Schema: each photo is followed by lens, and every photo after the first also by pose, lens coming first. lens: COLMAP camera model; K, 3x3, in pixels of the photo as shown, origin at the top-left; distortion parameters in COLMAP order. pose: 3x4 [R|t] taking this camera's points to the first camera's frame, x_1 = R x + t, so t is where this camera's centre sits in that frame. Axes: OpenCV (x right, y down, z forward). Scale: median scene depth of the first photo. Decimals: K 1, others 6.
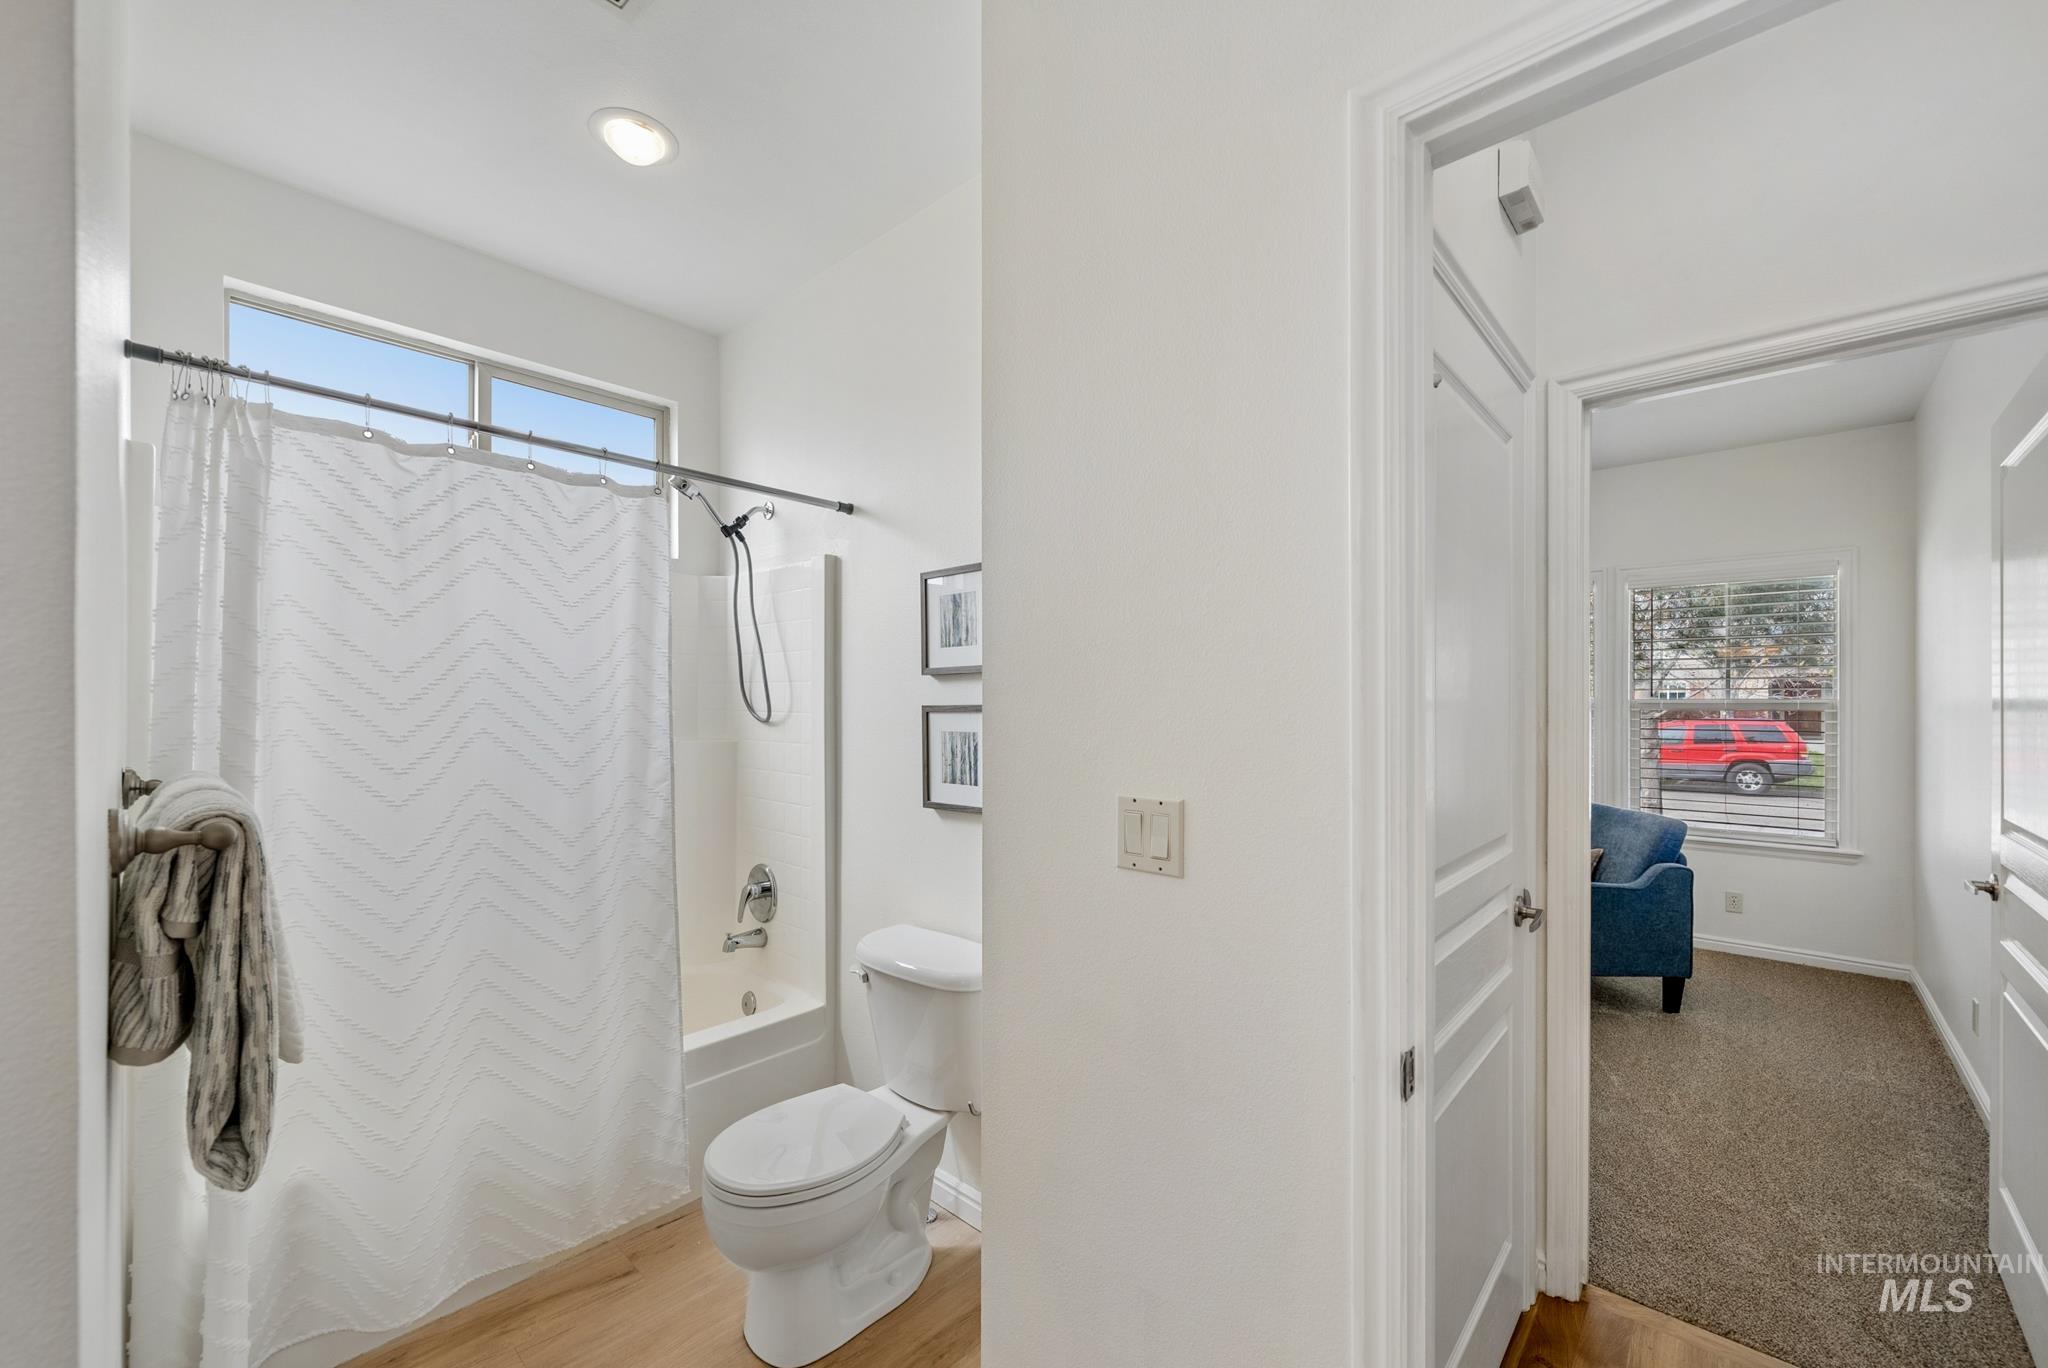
lens RADIAL K [[825.8, 0, 1040.0], [0, 825.8, 693.5], [0, 0, 1]] dist [-0.001745, -0.000301]
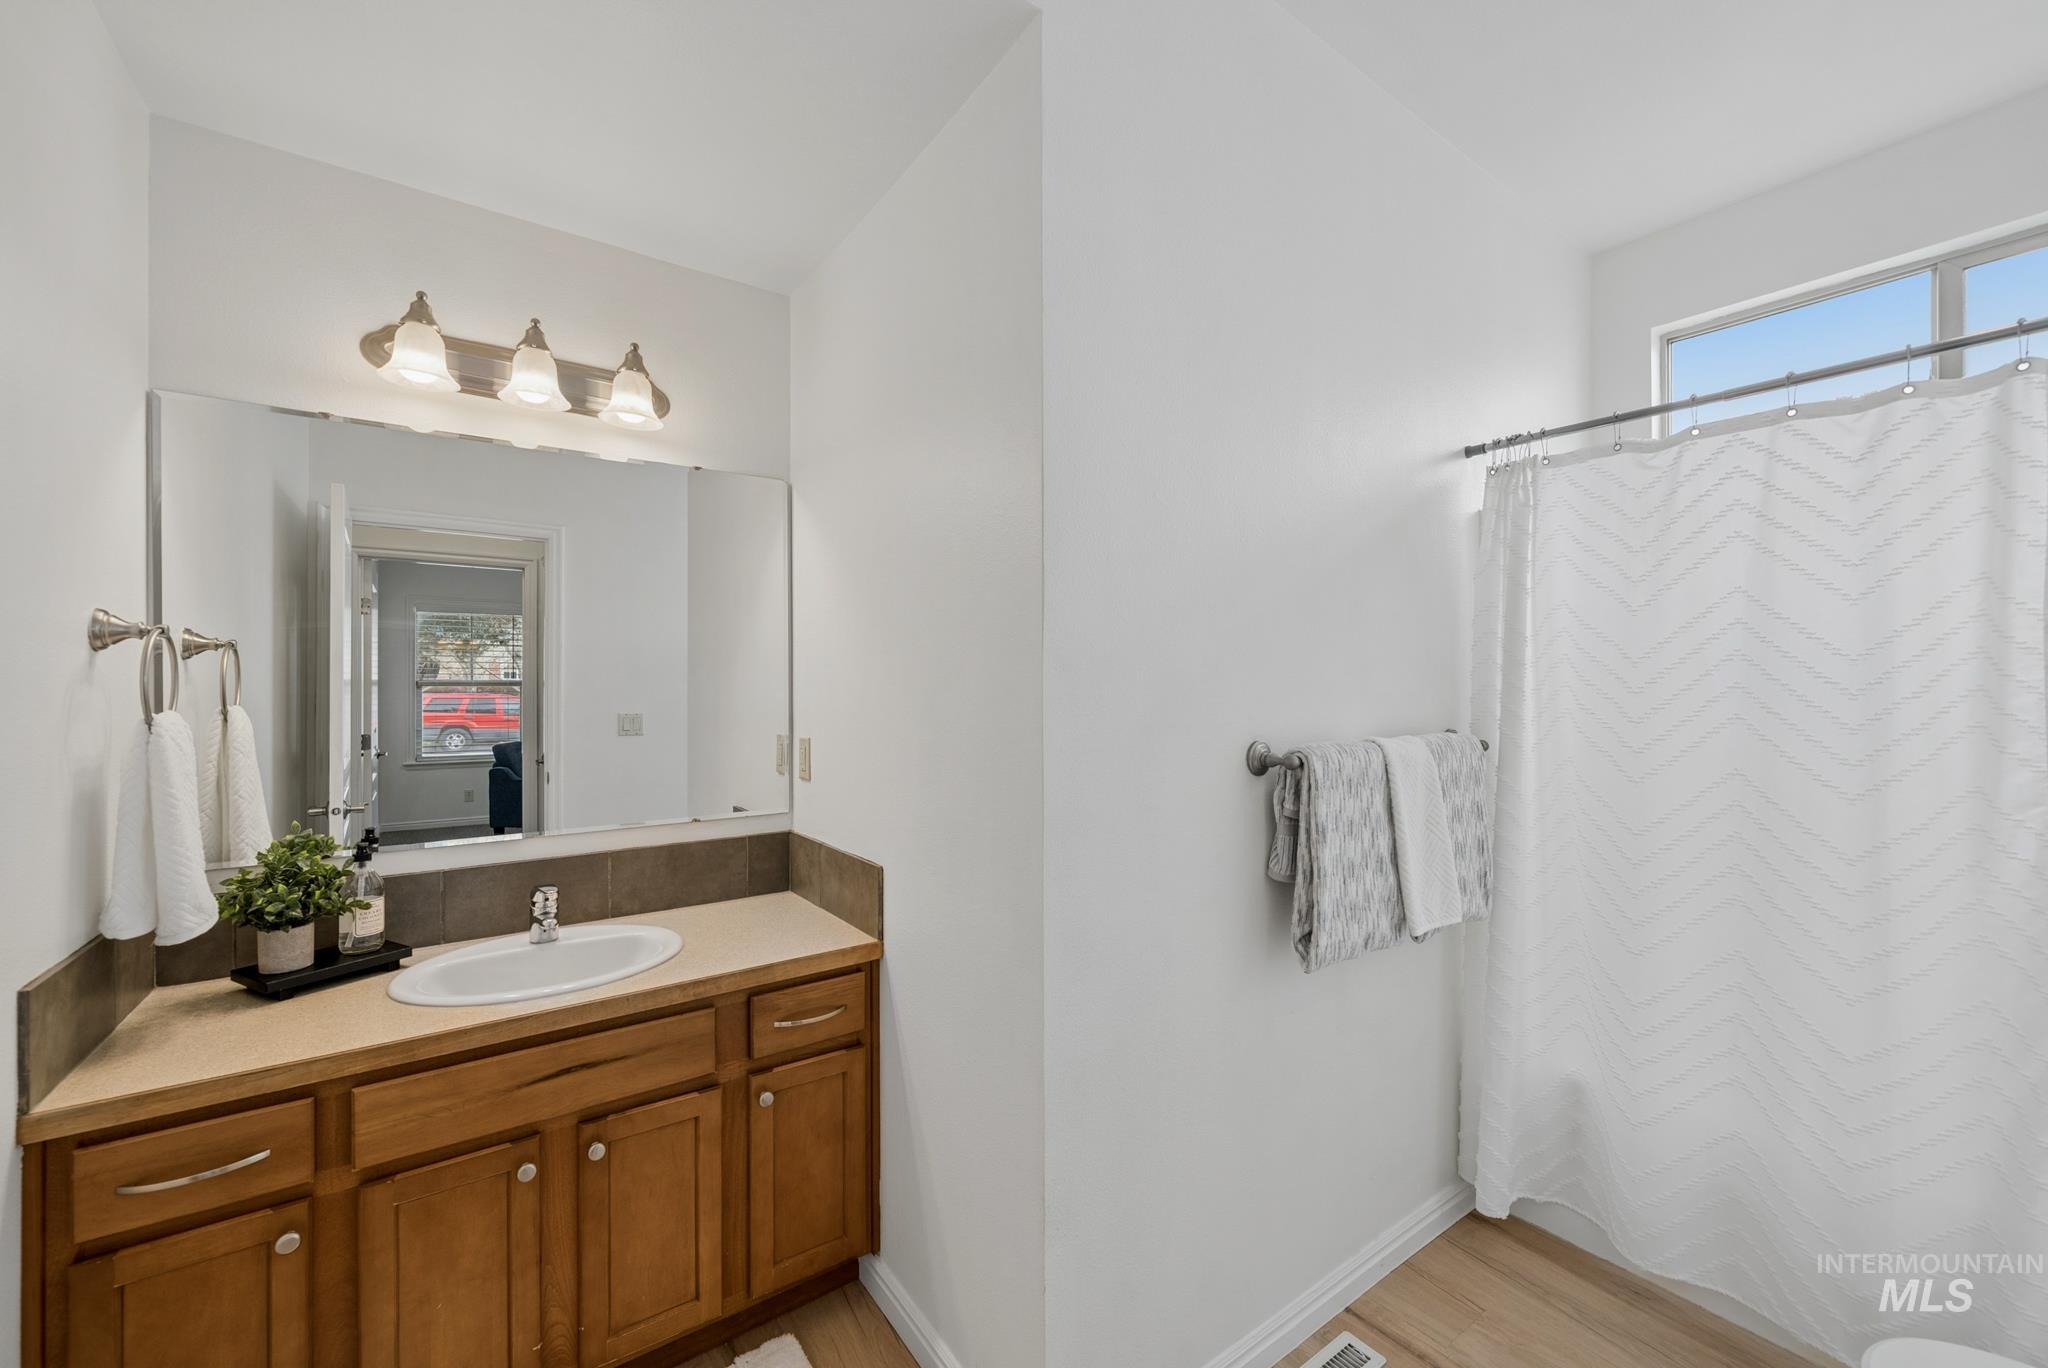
lens RADIAL K [[825.8, 0, 1043.5], [0, 825.8, 691.4], [0, 0, 1]] dist [-0.001745, -0.000301]
pose [[-0.204816, -0.004565, -0.978790, 0.371038], [0.007779, 0.999950, -0.006291, 0.014989], [0.978770, -0.008903, -0.204770, 0.392893]]
